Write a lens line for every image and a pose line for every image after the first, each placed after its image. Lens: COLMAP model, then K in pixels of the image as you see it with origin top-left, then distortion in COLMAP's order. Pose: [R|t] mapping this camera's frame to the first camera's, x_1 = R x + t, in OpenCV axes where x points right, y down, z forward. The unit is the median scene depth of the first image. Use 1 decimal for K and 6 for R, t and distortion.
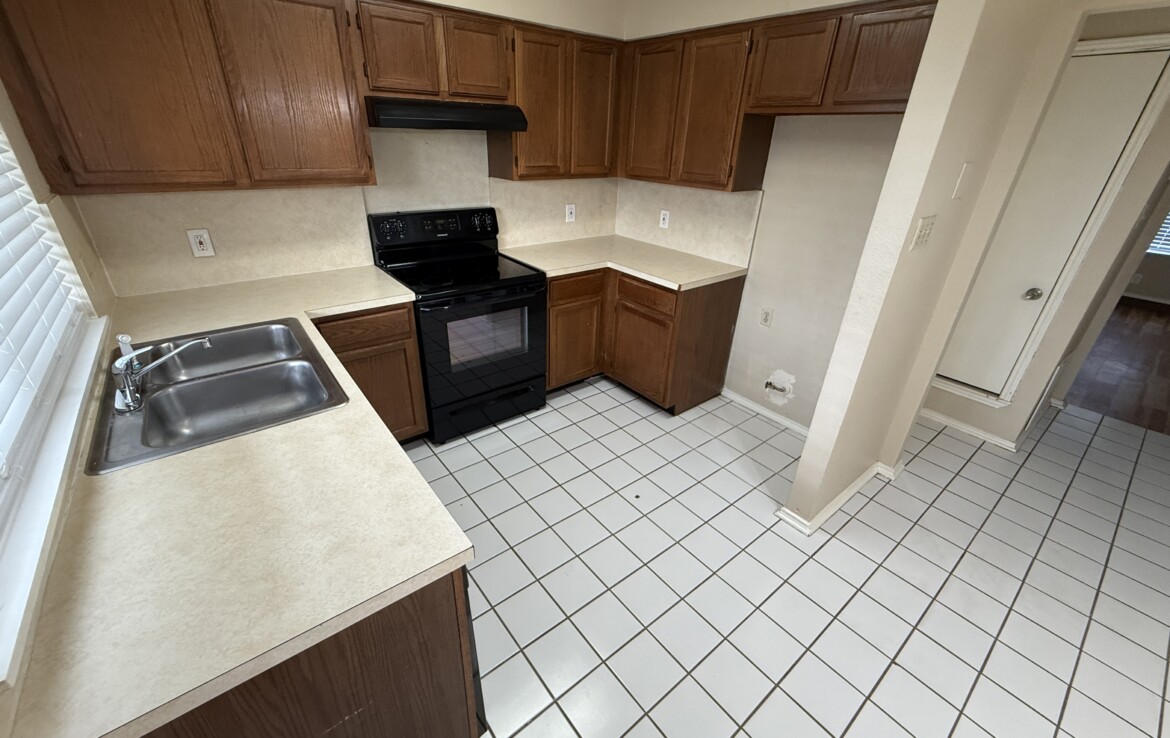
lens RADIAL K [[465.1, 0, 583.3], [0, 465.1, 367.3], [0, 0, 1]] dist [-0.002201, -0.000573]
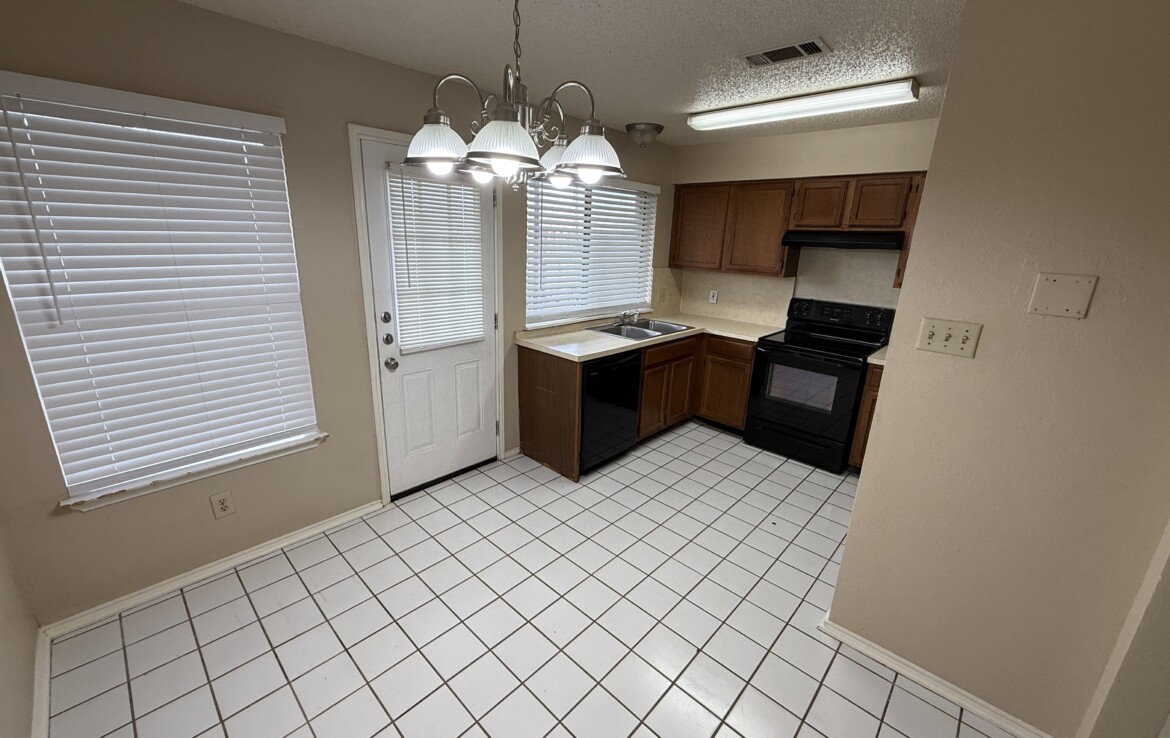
lens RADIAL K [[465.1, 0, 578.0], [0, 465.1, 370.5], [0, 0, 1]] dist [-0.002201, -0.000573]
pose [[0.133786, 0.247255, -0.959670, 1.010241], [-0.472025, 0.867371, 0.157670, -0.014706], [0.871375, 0.431894, 0.232753, 0.094784]]
